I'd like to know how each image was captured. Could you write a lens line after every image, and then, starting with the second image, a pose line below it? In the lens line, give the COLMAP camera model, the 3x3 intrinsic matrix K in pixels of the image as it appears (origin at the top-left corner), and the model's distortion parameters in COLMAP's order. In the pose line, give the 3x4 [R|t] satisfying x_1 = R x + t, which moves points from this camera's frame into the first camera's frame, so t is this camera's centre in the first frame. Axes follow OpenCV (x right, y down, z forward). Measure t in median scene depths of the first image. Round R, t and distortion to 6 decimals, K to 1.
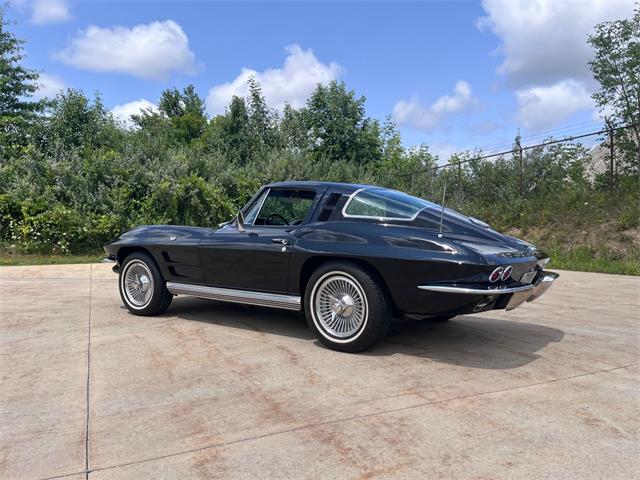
lens RADIAL K [[497.5, 0, 321.1], [0, 497.5, 237.0], [0, 0, 1]] dist [0.089531, -0.124137]
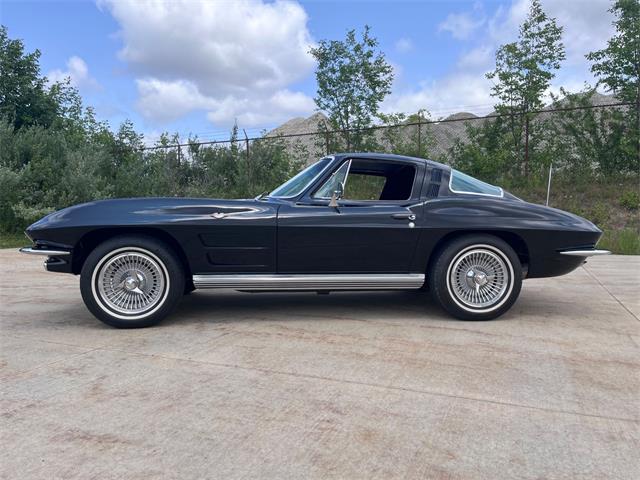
lens RADIAL K [[497.5, 0, 288.9], [0, 497.5, 228.0], [0, 0, 1]] dist [0.089531, -0.124137]
pose [[0.735508, -0.012811, 0.677395, -0.324754], [0.006874, 0.999911, 0.011448, 0.006194], [-0.677481, -0.003763, 0.735531, 0.163385]]
